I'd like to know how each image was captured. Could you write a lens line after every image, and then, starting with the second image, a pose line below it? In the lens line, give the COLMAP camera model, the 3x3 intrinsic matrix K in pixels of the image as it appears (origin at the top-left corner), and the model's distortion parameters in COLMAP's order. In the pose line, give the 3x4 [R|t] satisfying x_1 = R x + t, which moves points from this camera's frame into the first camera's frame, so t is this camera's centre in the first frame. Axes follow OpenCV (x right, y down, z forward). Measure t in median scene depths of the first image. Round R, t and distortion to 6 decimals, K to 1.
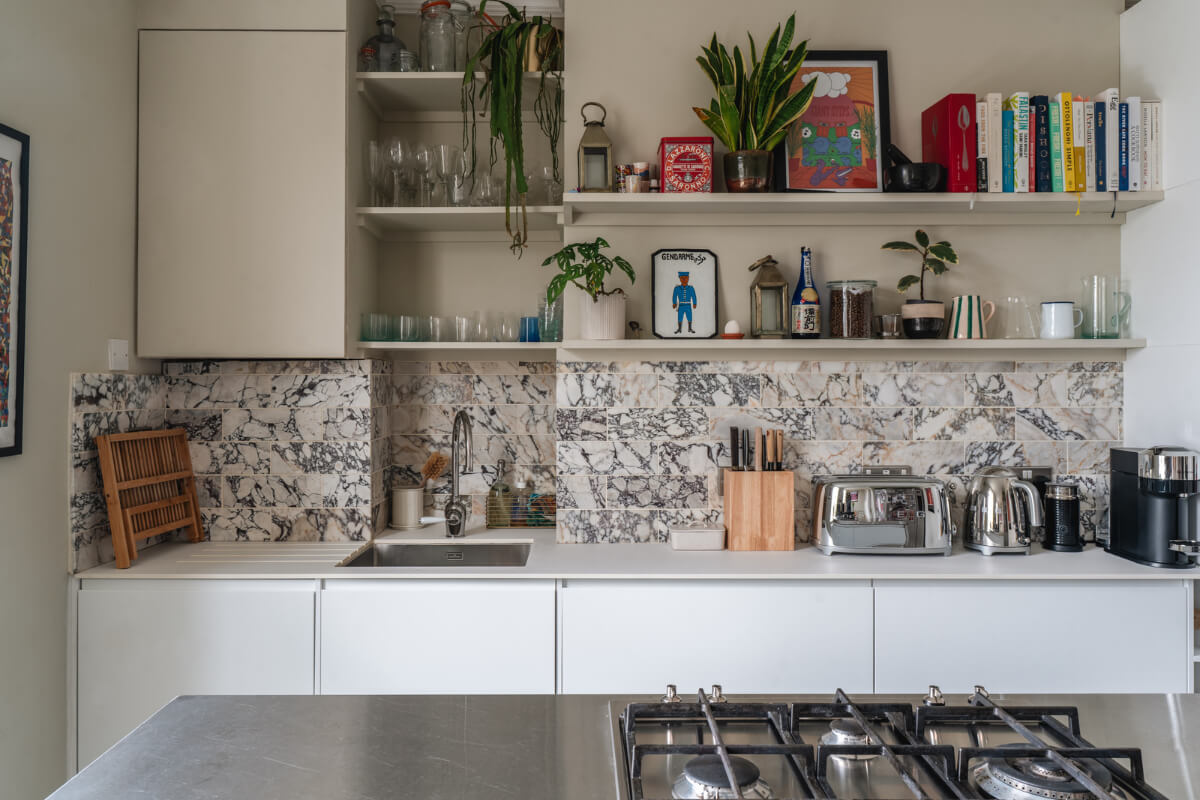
lens RADIAL K [[867.6, 0, 602.9], [0, 867.6, 375.6], [0, 0, 1]] dist [0.003957, 0.000614]
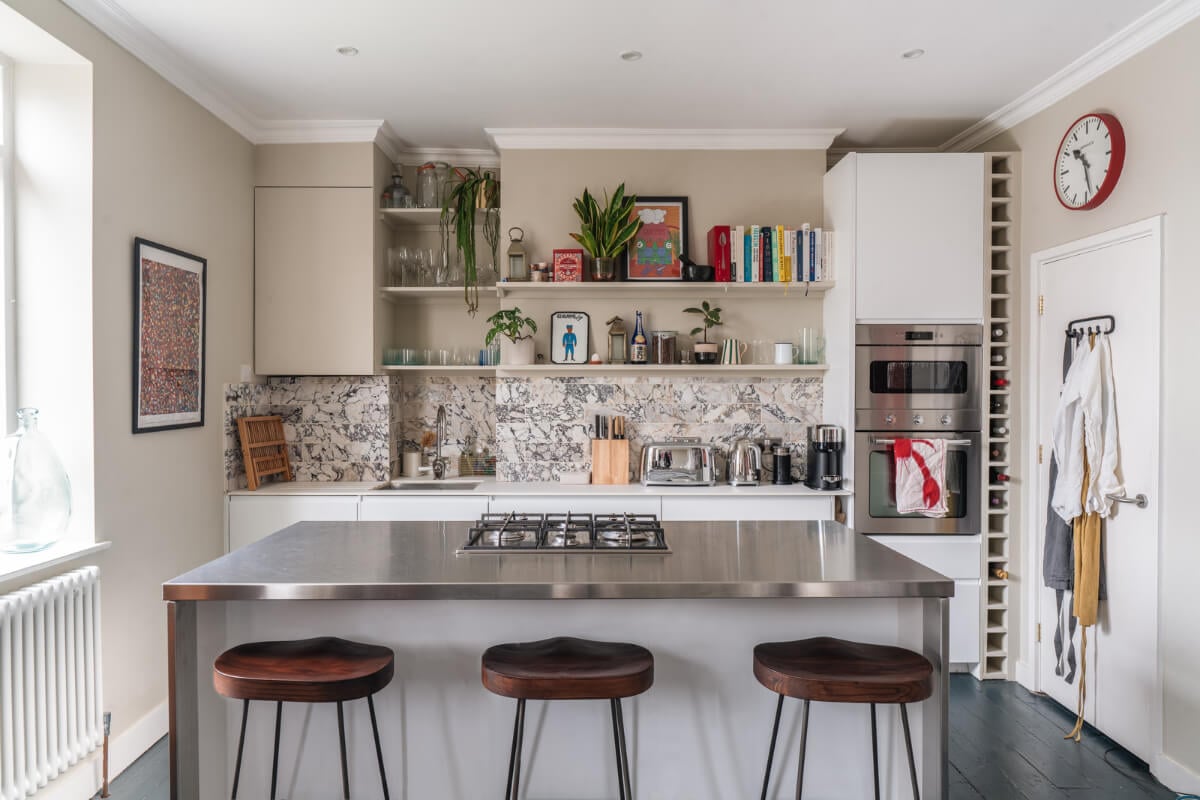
lens RADIAL K [[740.5, 0, 600.0], [0, 740.5, 400.0], [0, 0, 1]] dist [0.004266, 0.000601]
pose [[1.000000, 0.000370, 0.000159, 0.154056], [-0.000373, 0.999813, 0.019309, 0.000839], [-0.000152, -0.019309, 0.999814, -0.478641]]
